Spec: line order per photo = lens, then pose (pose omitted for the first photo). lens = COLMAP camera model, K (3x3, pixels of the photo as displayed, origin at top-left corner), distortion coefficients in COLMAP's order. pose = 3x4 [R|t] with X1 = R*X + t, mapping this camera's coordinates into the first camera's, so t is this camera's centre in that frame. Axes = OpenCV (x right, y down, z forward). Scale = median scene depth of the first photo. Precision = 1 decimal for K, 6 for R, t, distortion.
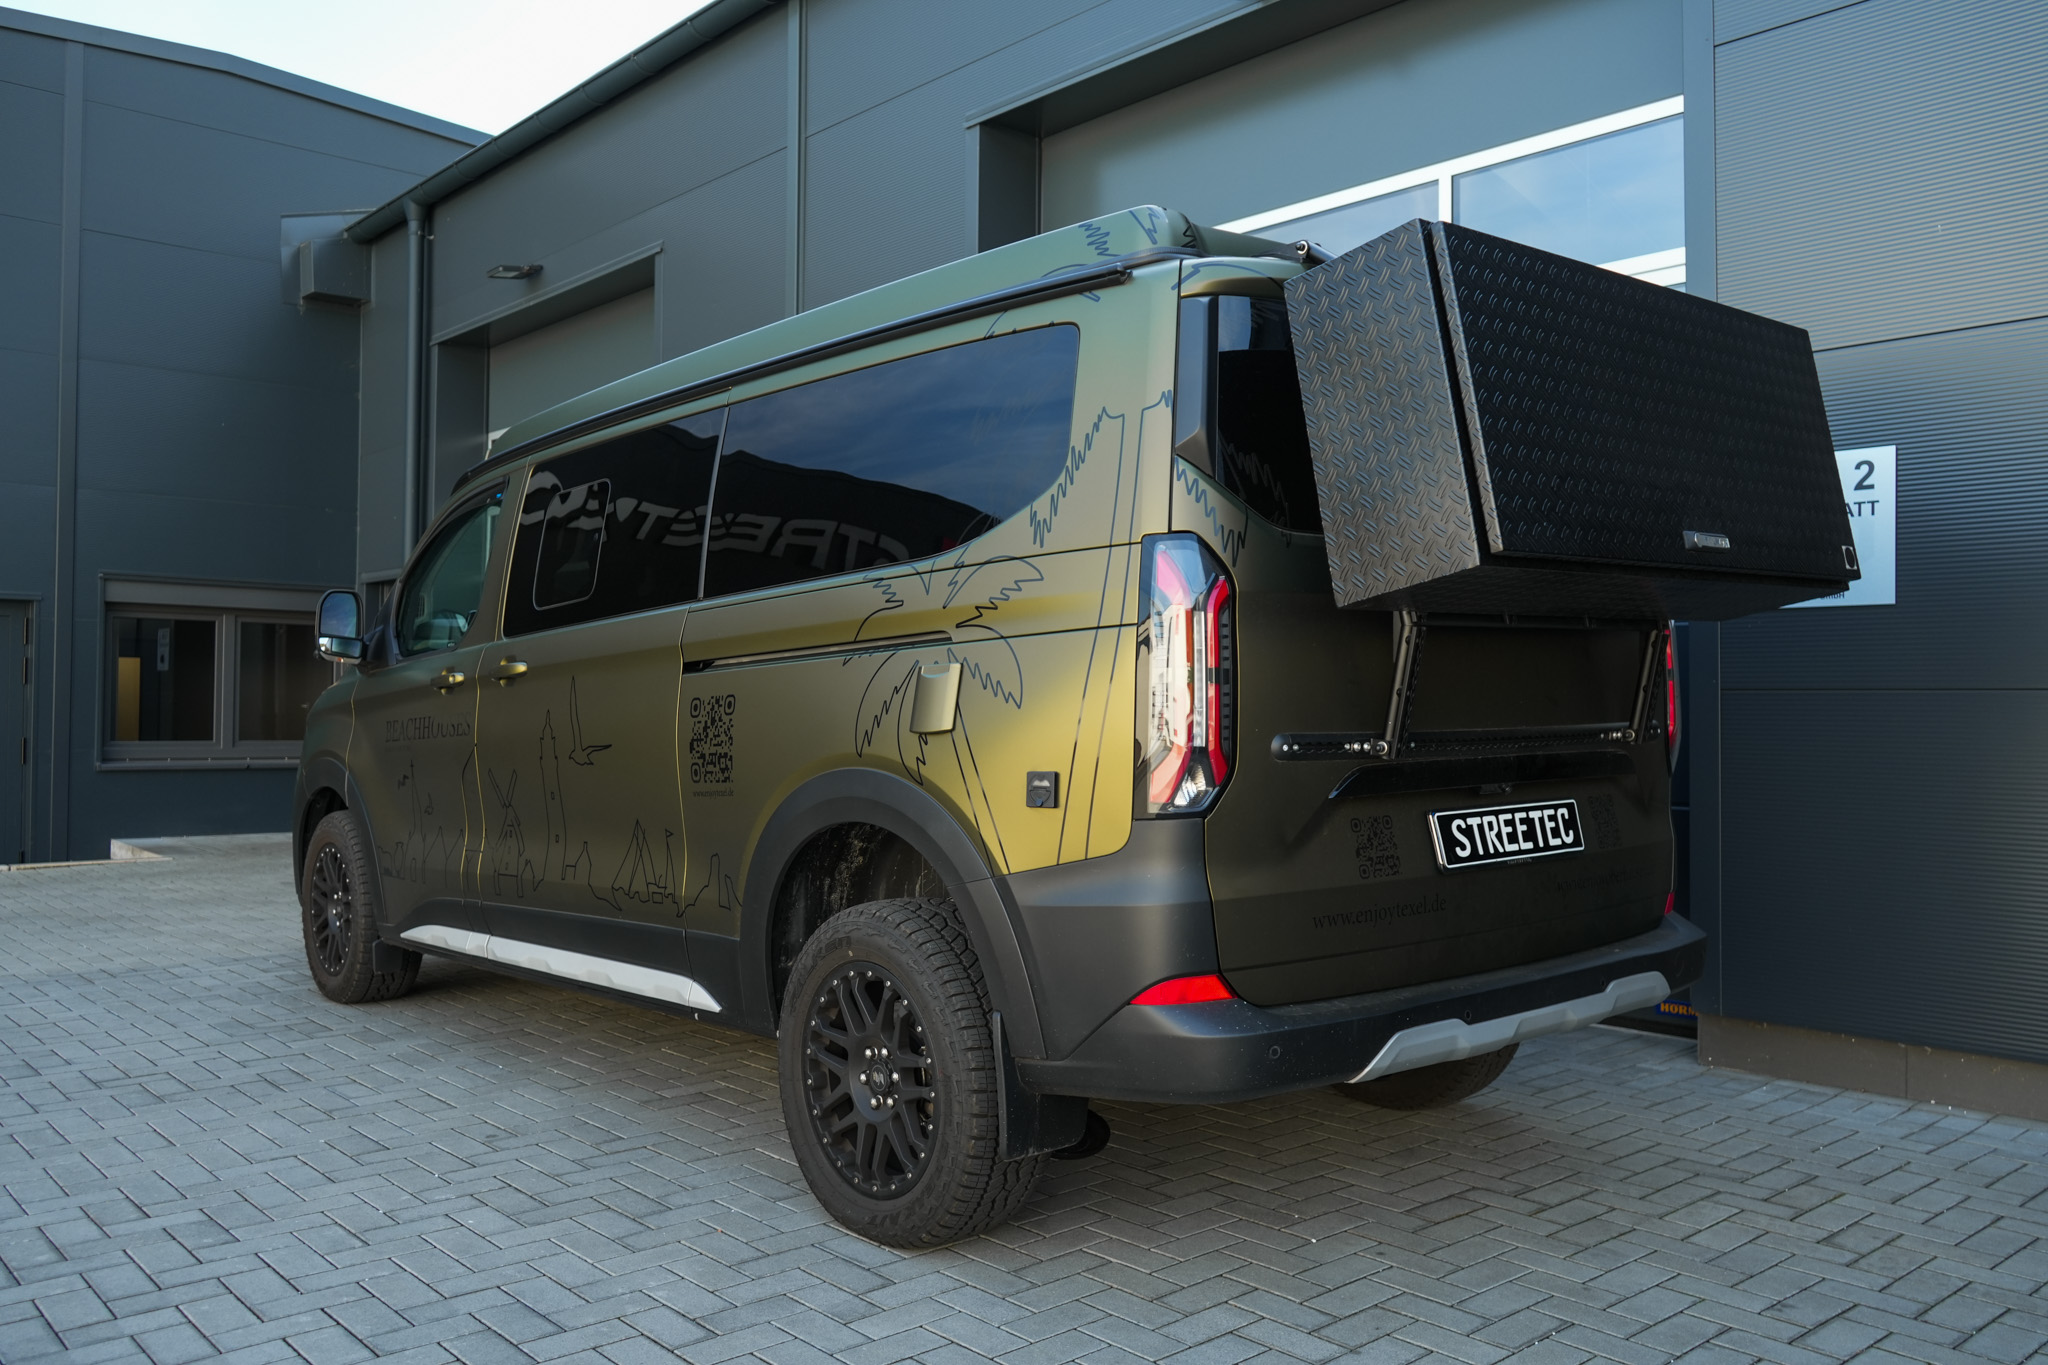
lens RADIAL K [[1638.8, 0, 1024.0], [0, 1638.8, 682.5], [0, 0, 1]] dist [-0.014619, 0.011860]
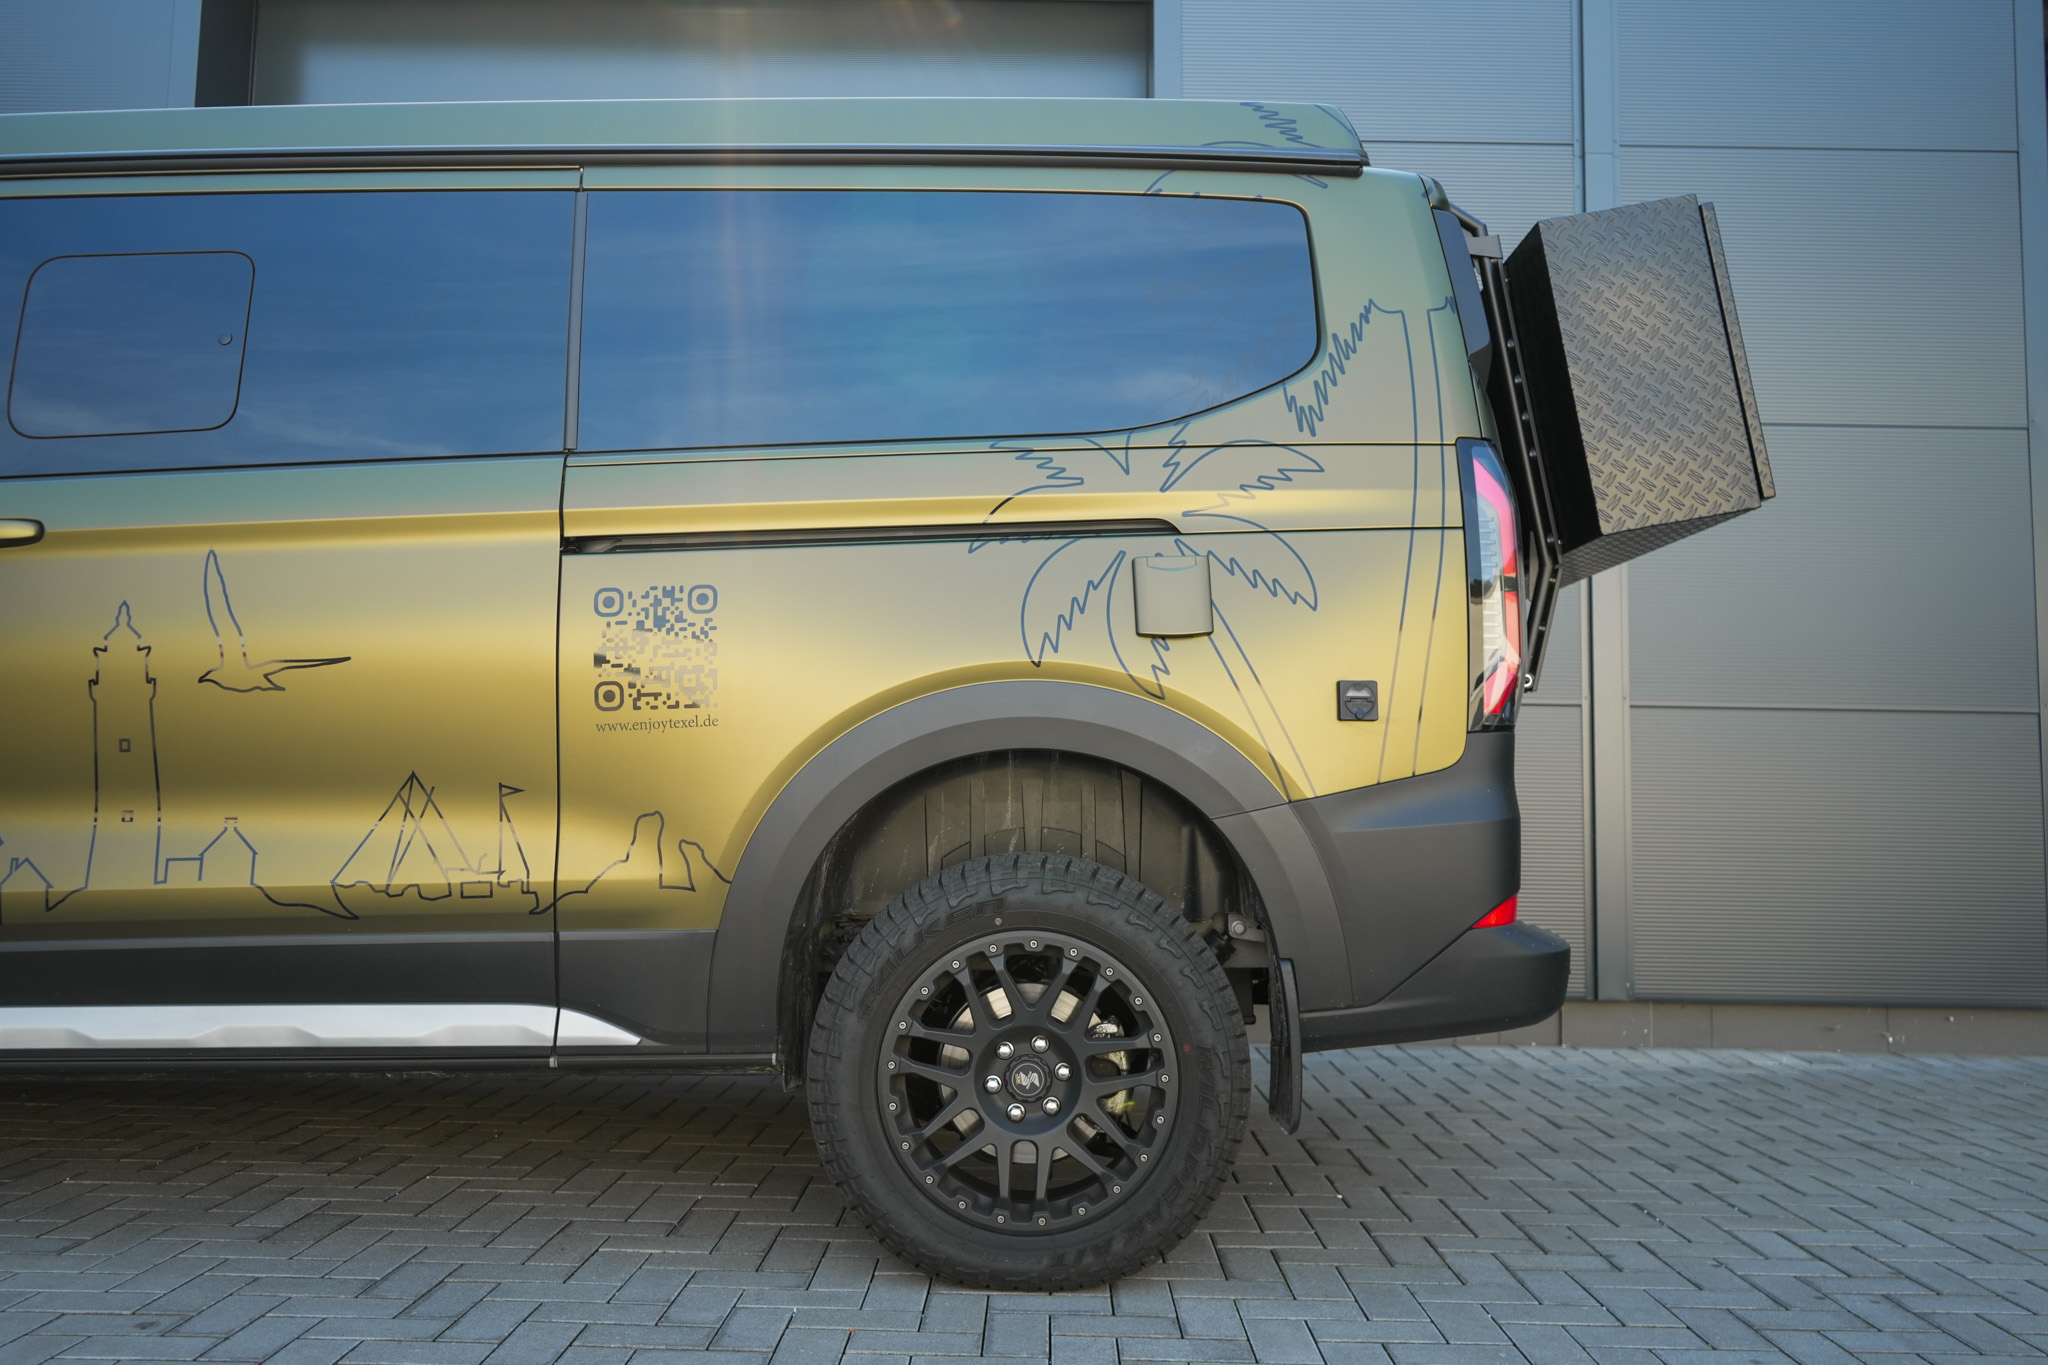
lens RADIAL K [[1638.8, 0, 1024.0], [0, 1638.8, 682.5], [0, 0, 1]] dist [-0.014619, 0.011860]
pose [[0.671883, 0.067897, 0.737539, -0.725522], [-0.022754, 0.997212, -0.071073, 0.115824], [-0.740308, 0.030971, 0.671554, 0.503313]]
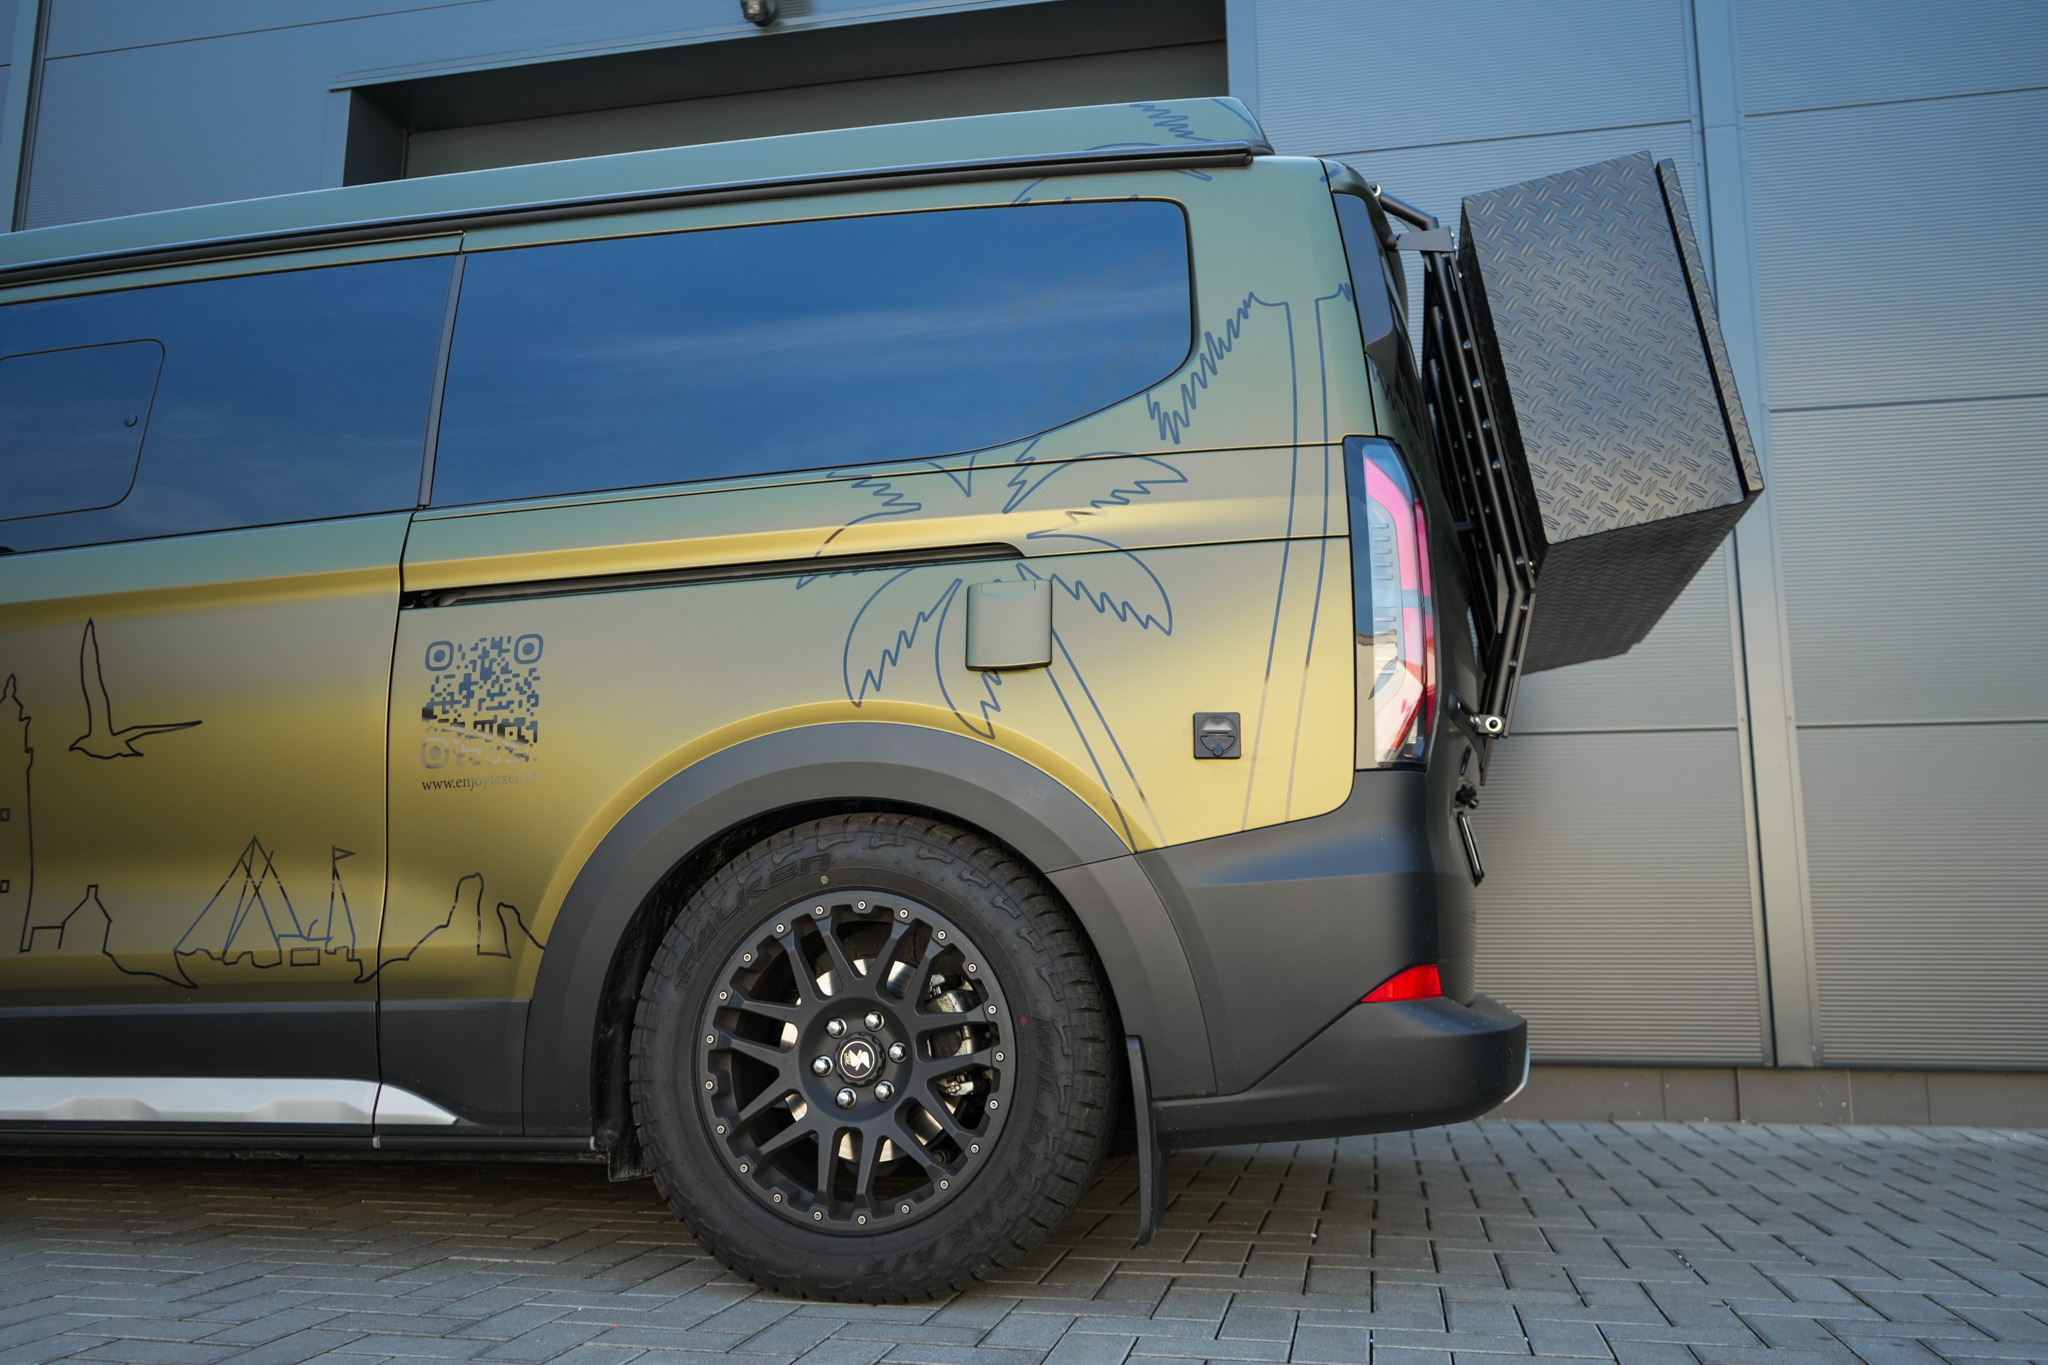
lens RADIAL K [[1638.8, 0, 1024.0], [0, 1638.8, 682.5], [0, 0, 1]] dist [-0.014619, 0.011860]
pose [[0.805147, 0.110035, 0.582779, -0.486649], [-0.020369, 0.987189, -0.158252, 0.155395], [-0.592726, 0.115545, 0.797073, 0.408266]]
